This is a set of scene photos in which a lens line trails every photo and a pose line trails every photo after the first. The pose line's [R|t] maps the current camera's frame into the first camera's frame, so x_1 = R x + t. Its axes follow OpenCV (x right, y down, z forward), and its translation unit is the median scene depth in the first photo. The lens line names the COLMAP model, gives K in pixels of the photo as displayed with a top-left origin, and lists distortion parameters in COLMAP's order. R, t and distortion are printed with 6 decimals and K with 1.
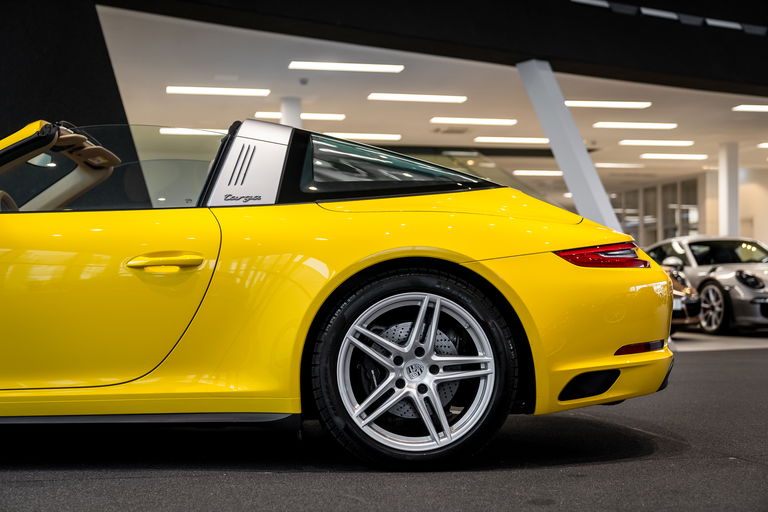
lens RADIAL K [[1178.4, 0, 379.6], [0, 1178.4, 256.0], [0, 0, 1]] dist [0.028757, 0.000000]
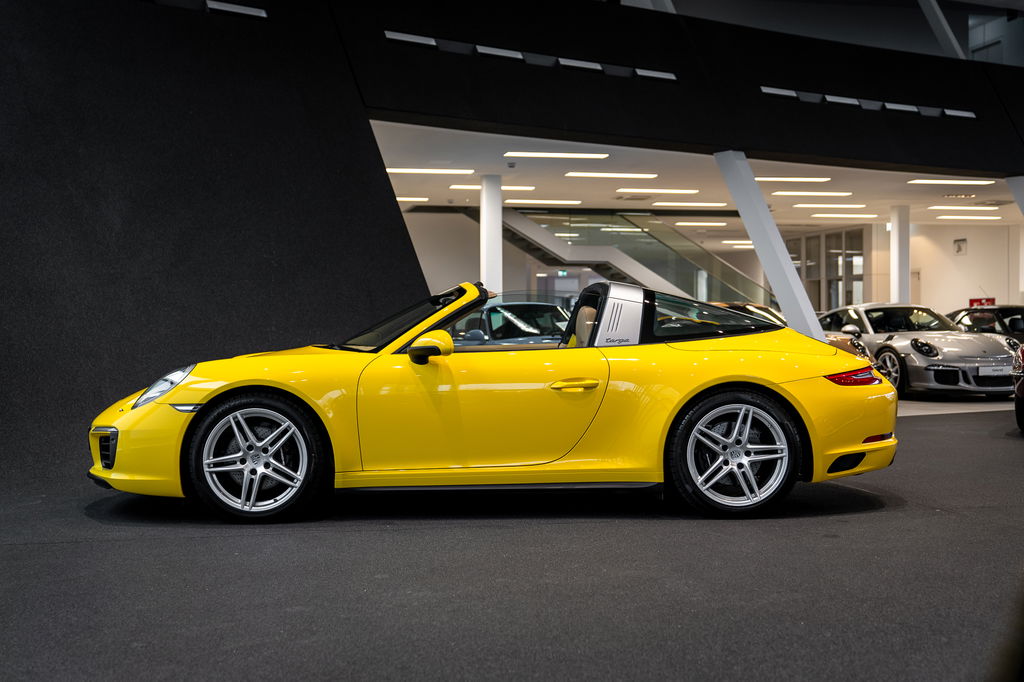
lens RADIAL K [[1296.4, 0, 519.6], [0, 1296.4, 329.5], [0, 0, 1]] dist [0.008827, 0.000000]
pose [[0.999923, -0.002732, 0.012099, -0.262641], [0.002418, 0.999661, 0.025914, -0.106811], [-0.012165, -0.025883, 0.999591, -0.664193]]
